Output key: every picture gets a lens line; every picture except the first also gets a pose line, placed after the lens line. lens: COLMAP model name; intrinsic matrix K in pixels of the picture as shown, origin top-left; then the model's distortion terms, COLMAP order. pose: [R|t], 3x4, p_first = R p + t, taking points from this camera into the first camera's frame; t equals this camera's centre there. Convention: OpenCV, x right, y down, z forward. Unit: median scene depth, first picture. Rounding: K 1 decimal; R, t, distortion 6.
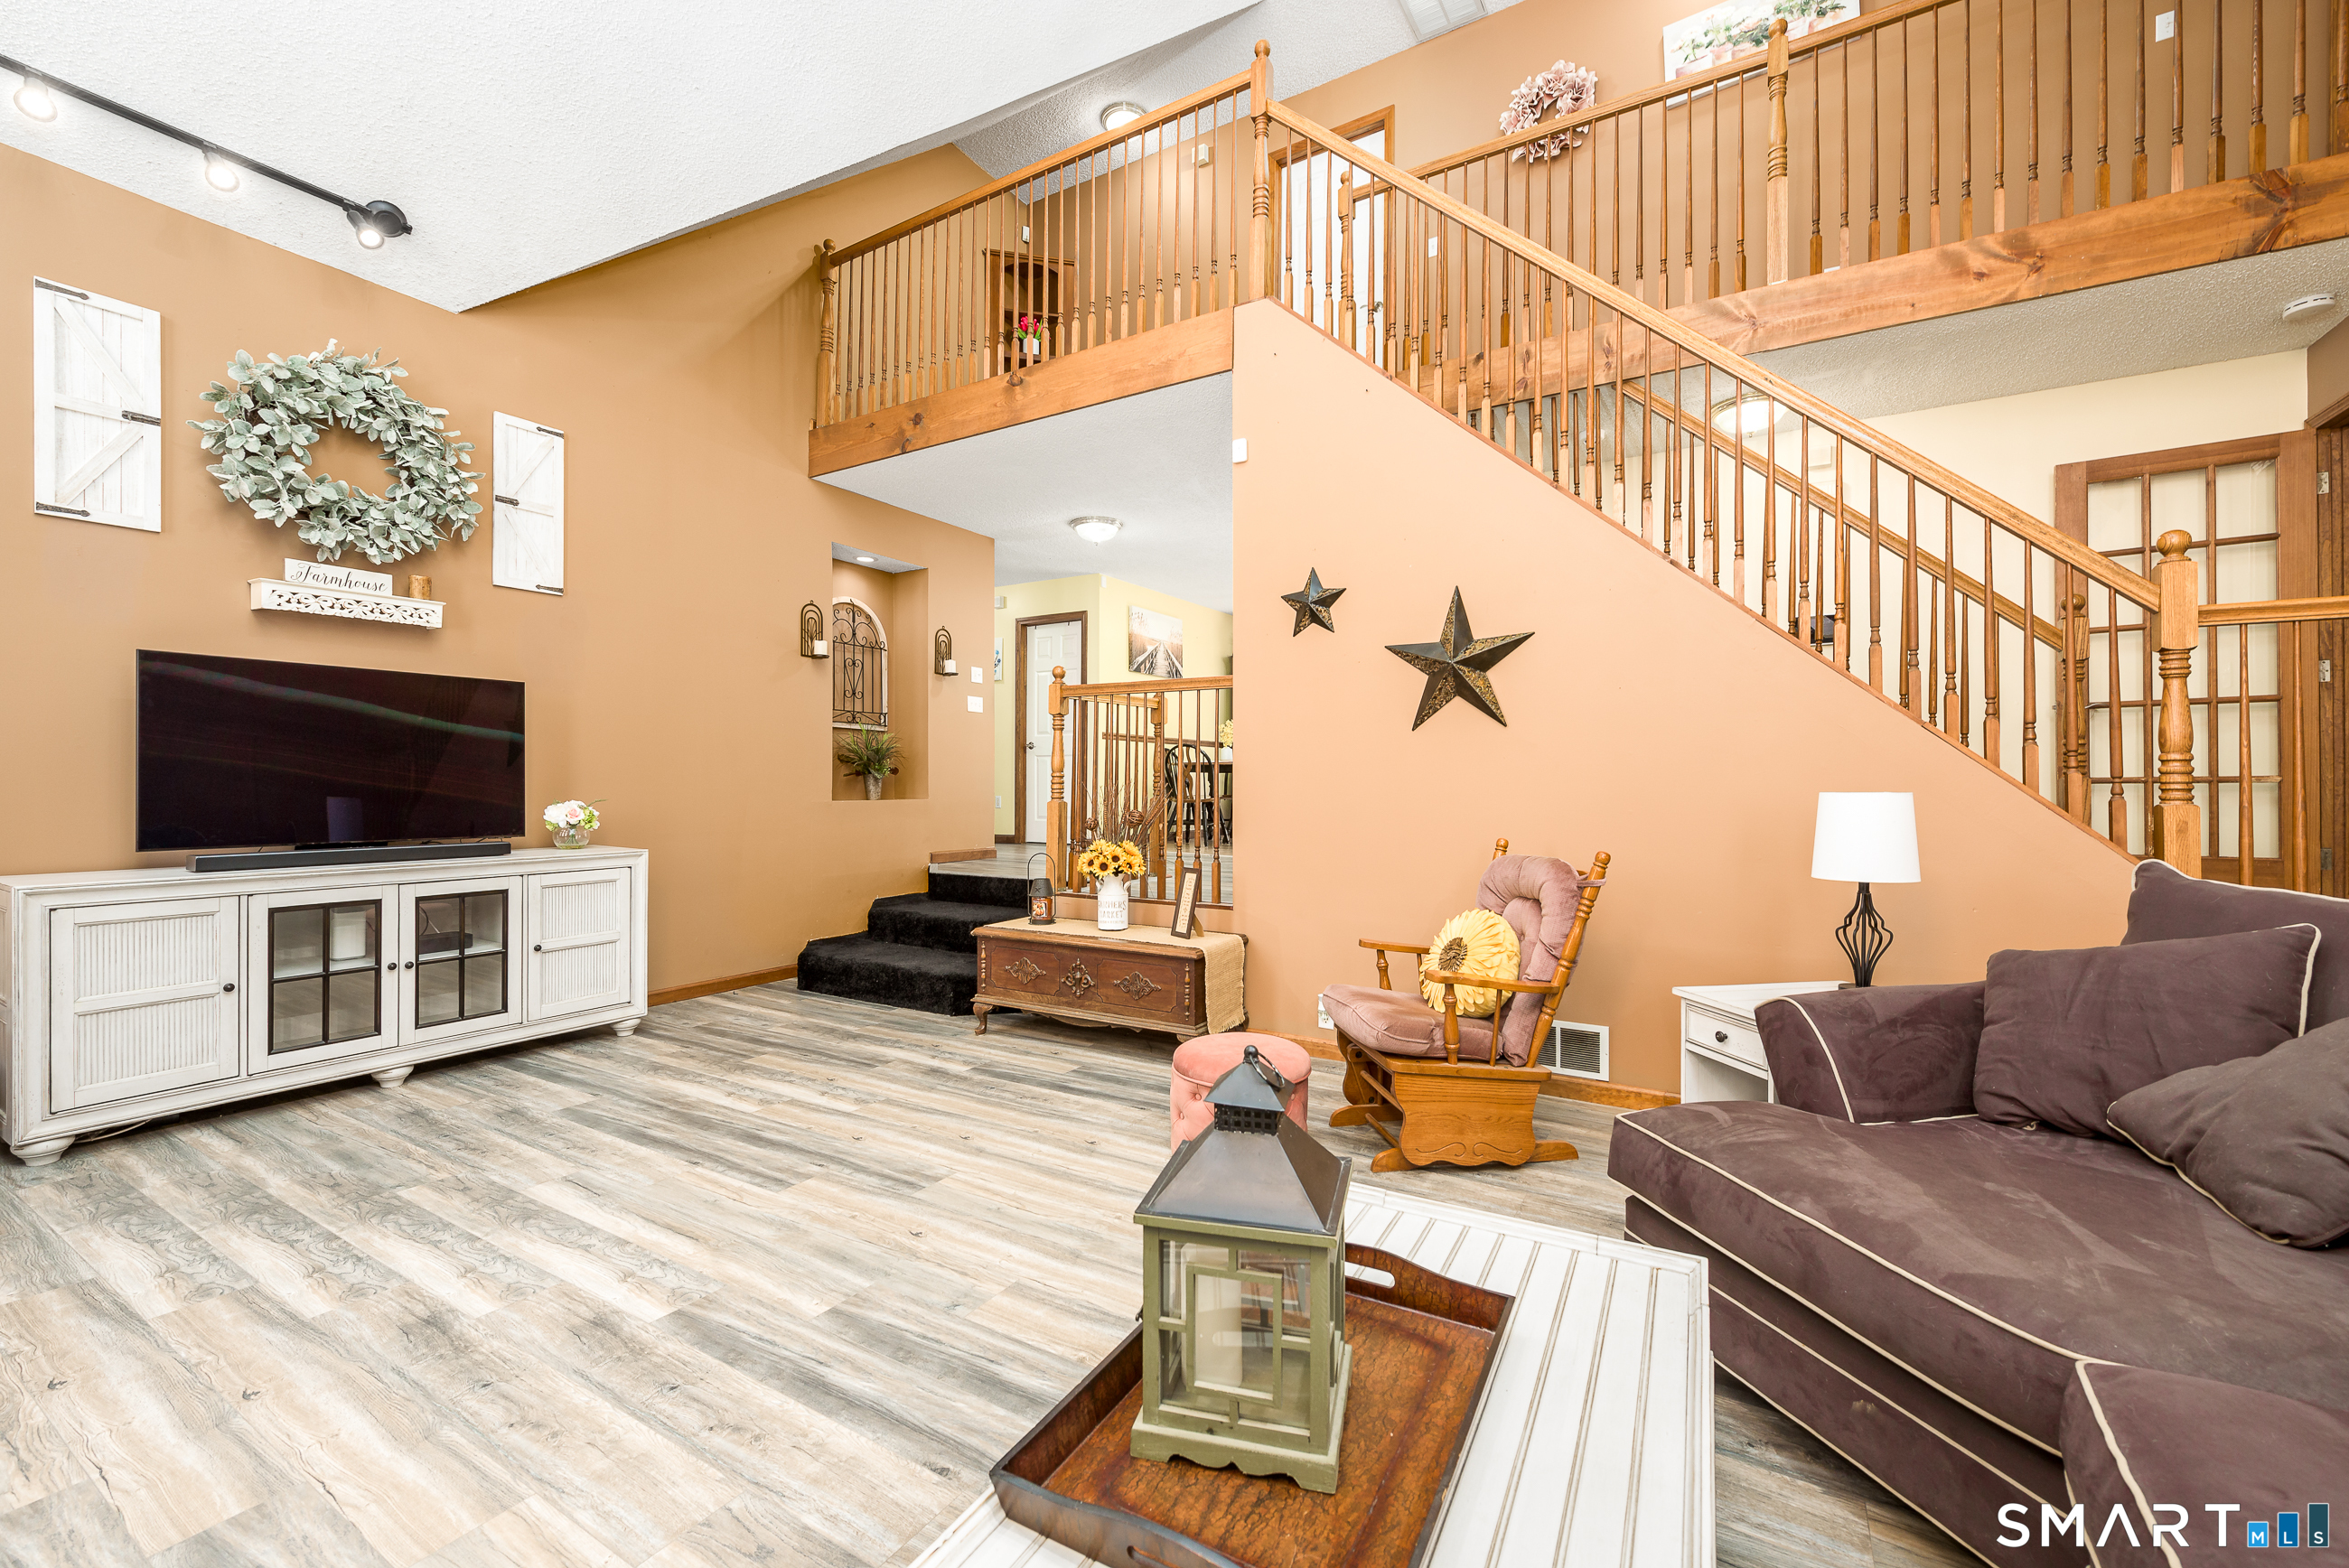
lens RADIAL K [[956.7, 0, 1168.6], [0, 956.7, 779.5], [0, 0, 1]] dist [0.009357, -0.002672]
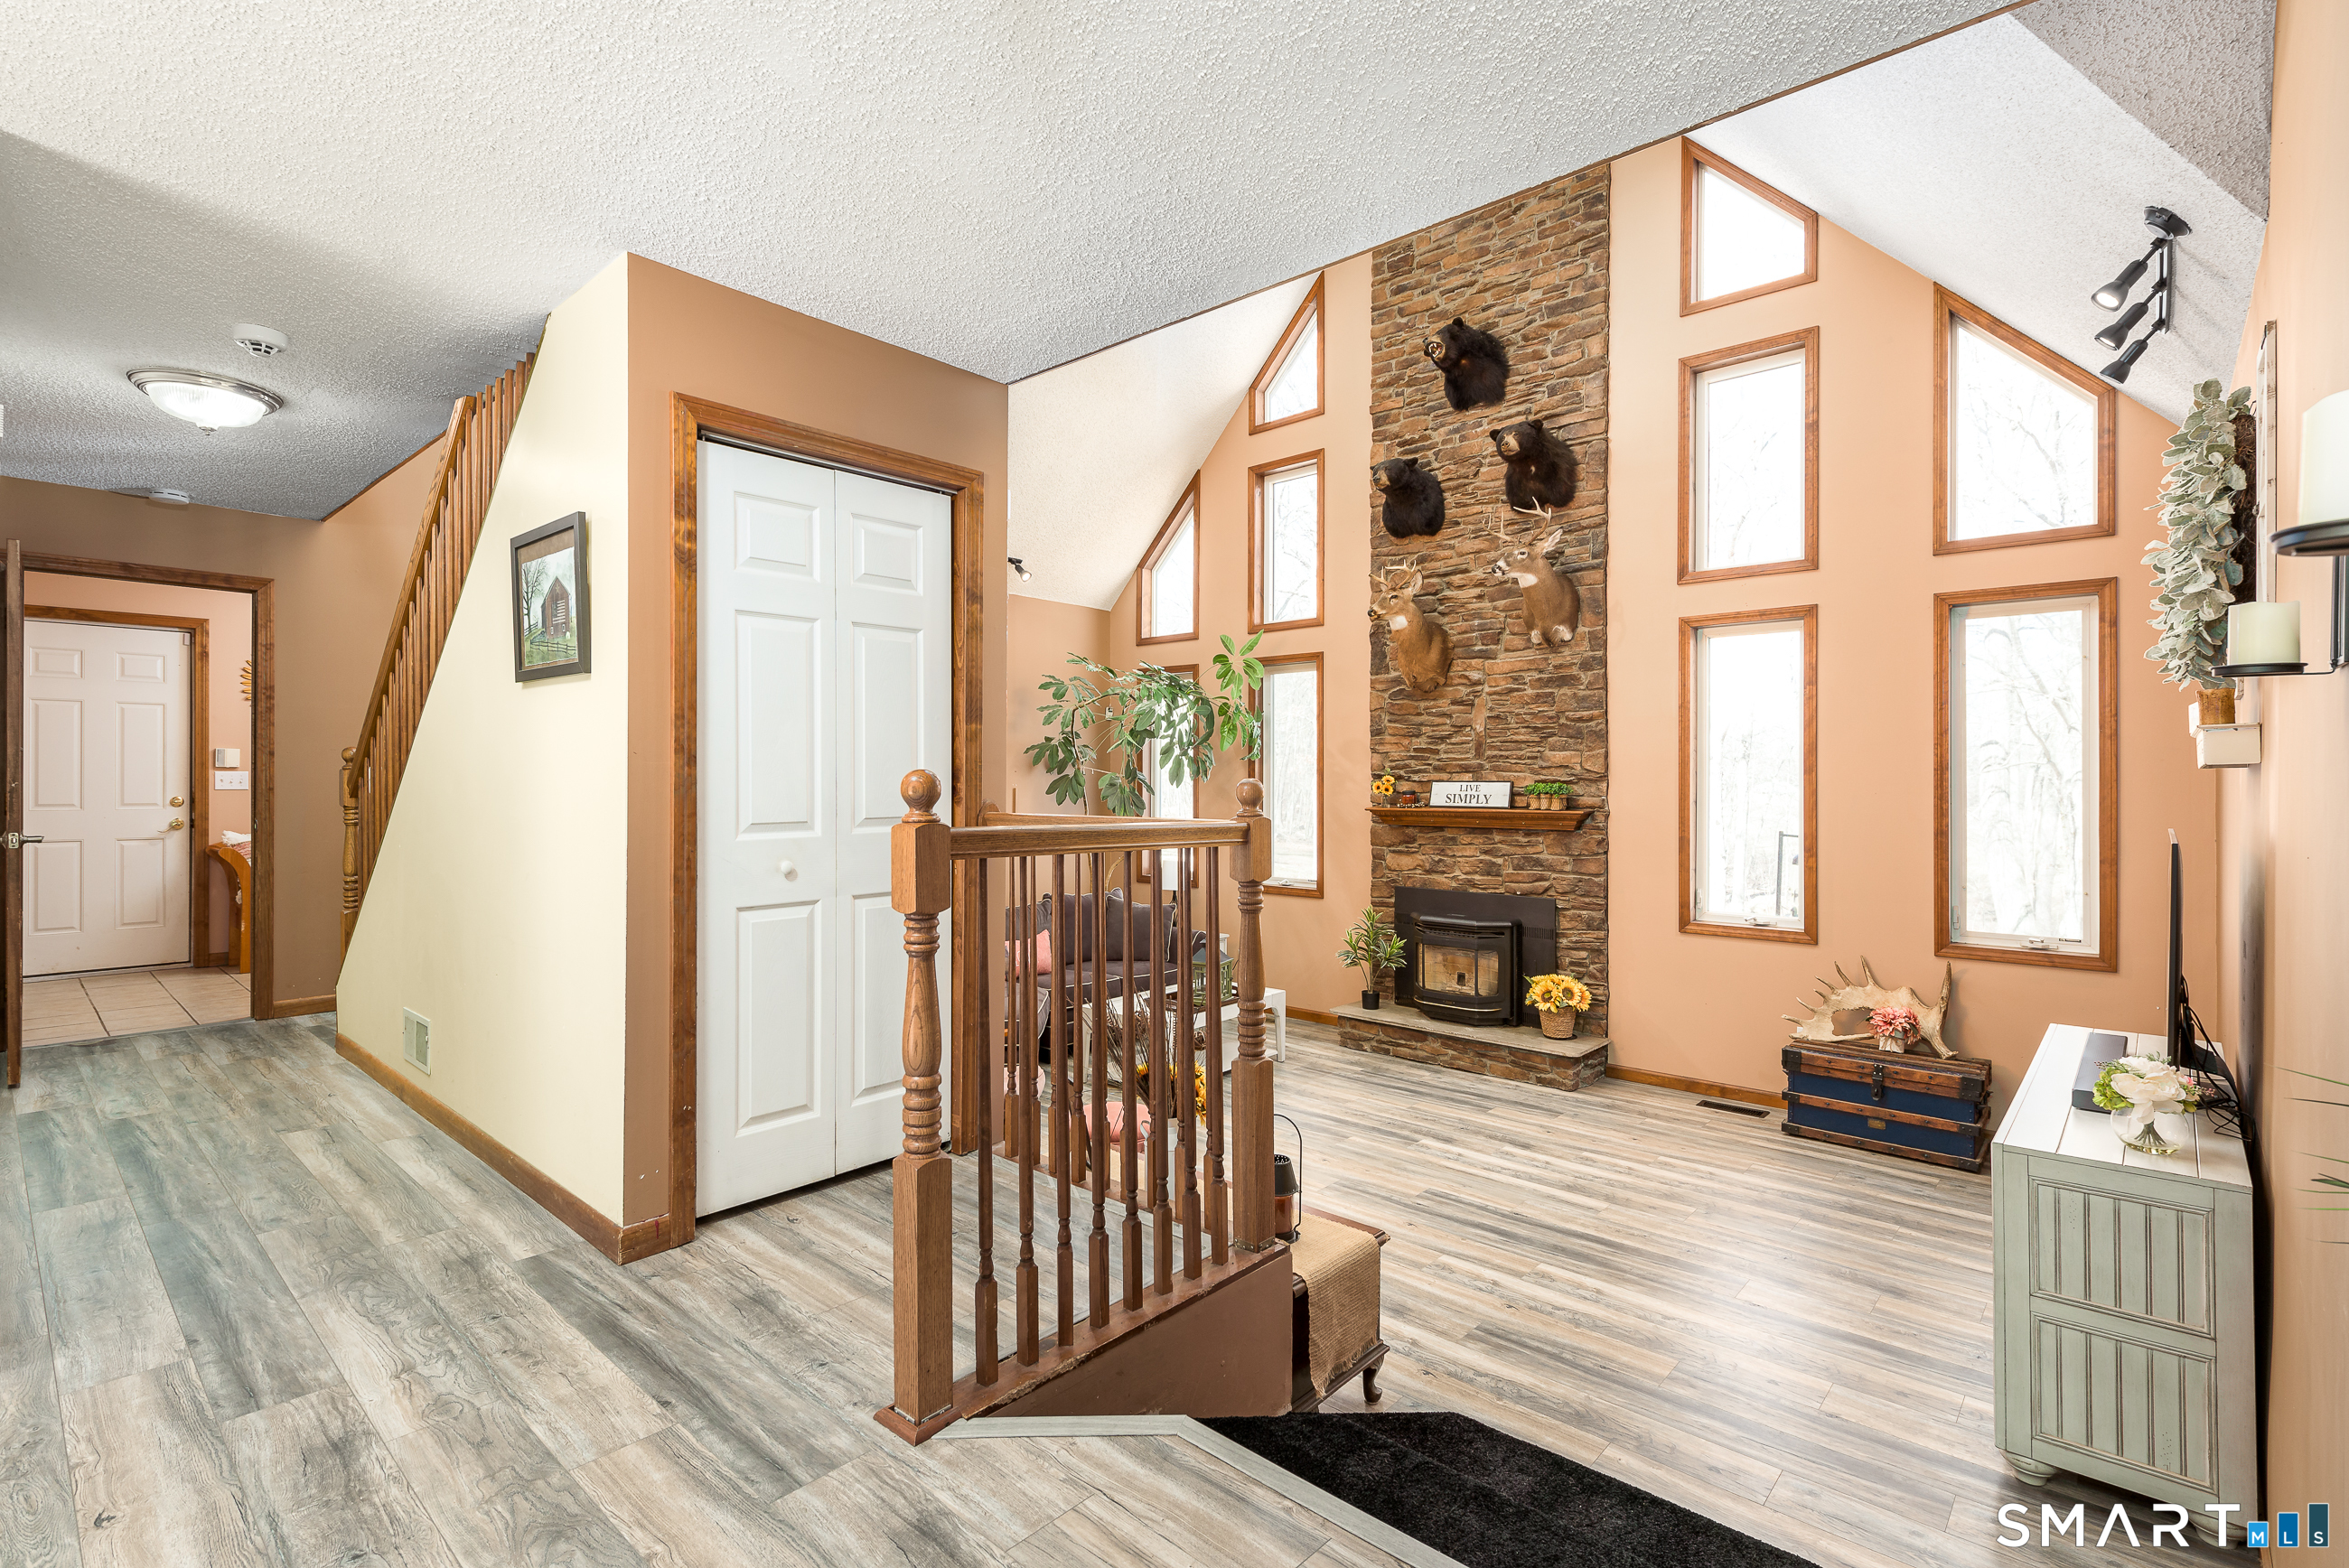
lens RADIAL K [[1084.5, 0, 1165.1], [0, 1084.5, 784.7], [0, 0, 1]] dist [0.004777, -0.000029]
pose [[-0.981842, -0.007304, 0.189560, -0.228967], [-0.007719, 0.999969, -0.001449, -0.149440], [-0.189544, -0.002886, -0.981868, 2.007963]]
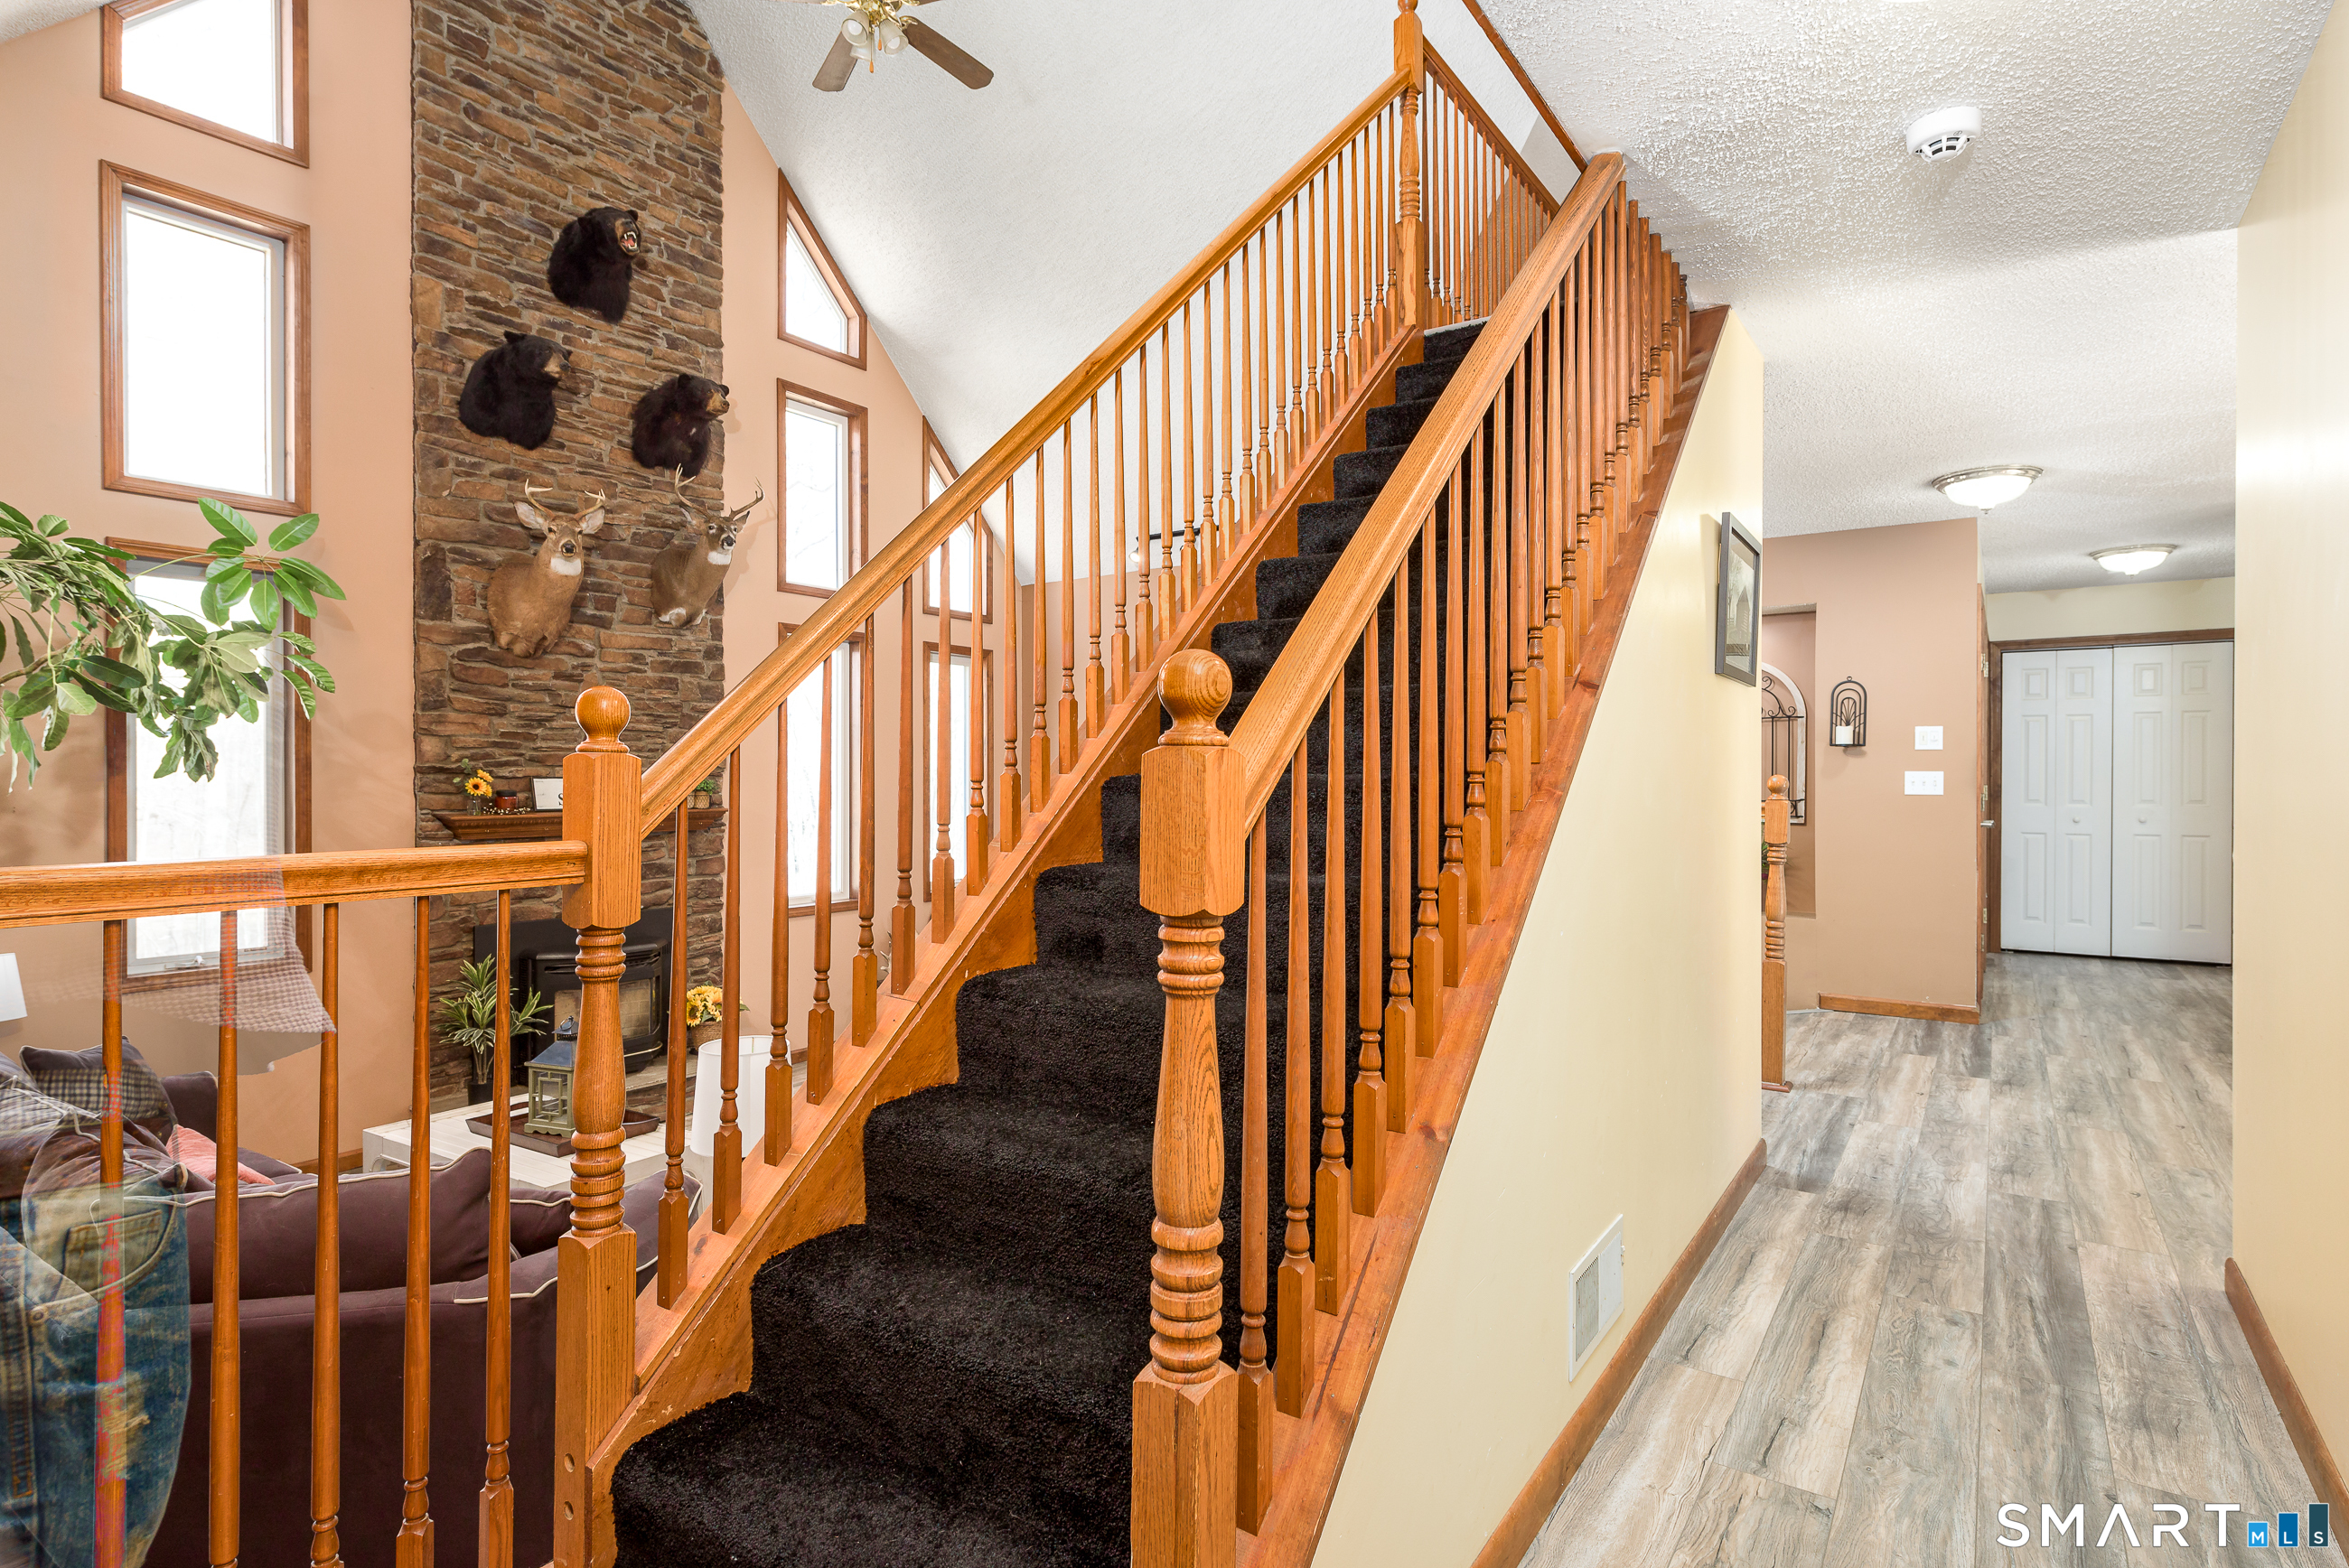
lens RADIAL K [[1216.1, 0, 1173.1], [0, 1216.1, 786.1], [0, 0, 1]] dist [0.004214, -0.001347]
pose [[-0.050253, 0.003715, -0.998730, 1.236254], [0.005063, 0.999981, 0.003465, -0.151347], [0.998724, -0.004883, -0.050271, 0.971497]]
